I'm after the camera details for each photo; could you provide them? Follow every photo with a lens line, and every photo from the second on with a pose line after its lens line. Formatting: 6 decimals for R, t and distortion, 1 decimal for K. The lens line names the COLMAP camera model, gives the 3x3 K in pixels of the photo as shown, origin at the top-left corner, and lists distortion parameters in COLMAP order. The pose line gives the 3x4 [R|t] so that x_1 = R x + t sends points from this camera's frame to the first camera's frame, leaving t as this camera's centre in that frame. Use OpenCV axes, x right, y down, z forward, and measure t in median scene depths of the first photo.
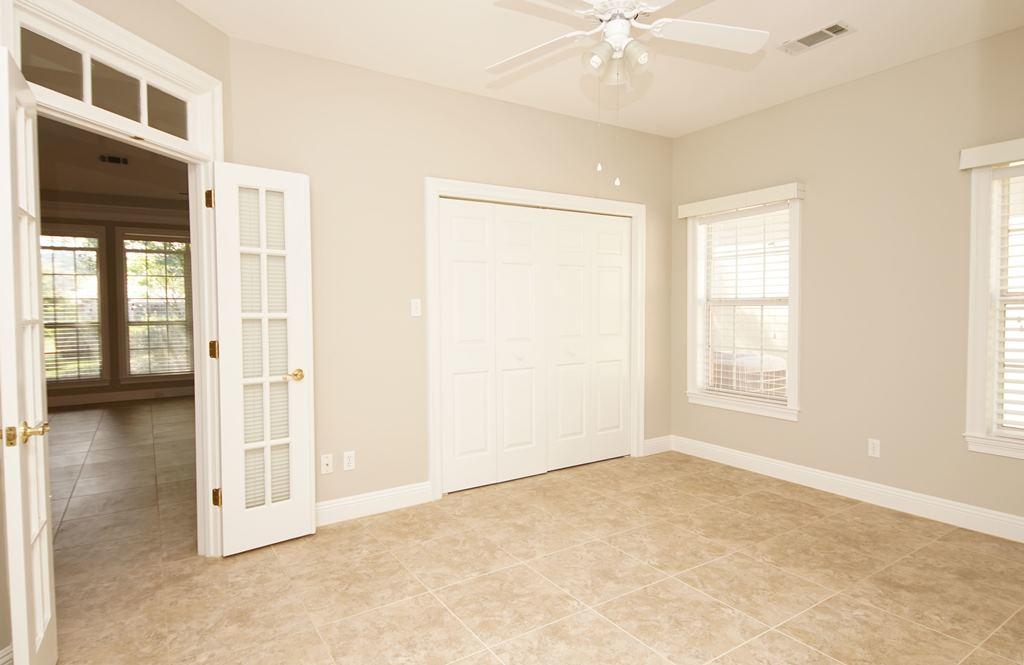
lens RADIAL K [[564.8, 0, 513.1], [0, 564.8, 326.7], [0, 0, 1]] dist [0.020379, -0.002156]
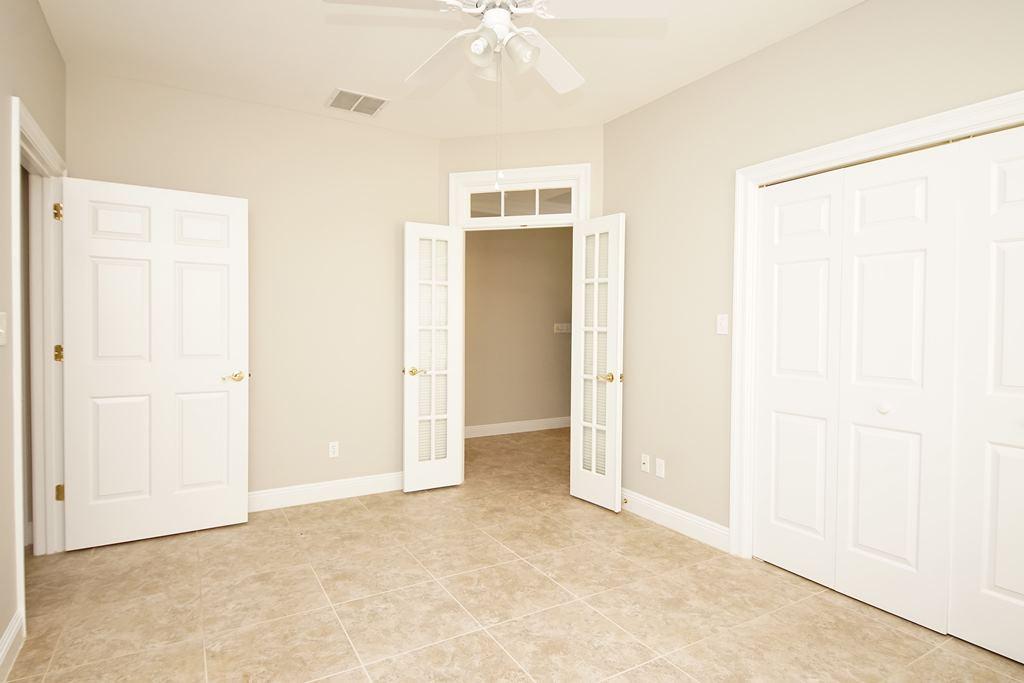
lens RADIAL K [[547.9, 0, 489.2], [0, 547.9, 339.5], [0, 0, 1]] dist [0.026814, -0.026541]
pose [[-0.070928, 0.034555, -0.996883, 0.829239], [-0.044370, 0.998301, 0.037761, -0.031447], [0.996494, 0.046910, -0.069274, 0.816803]]
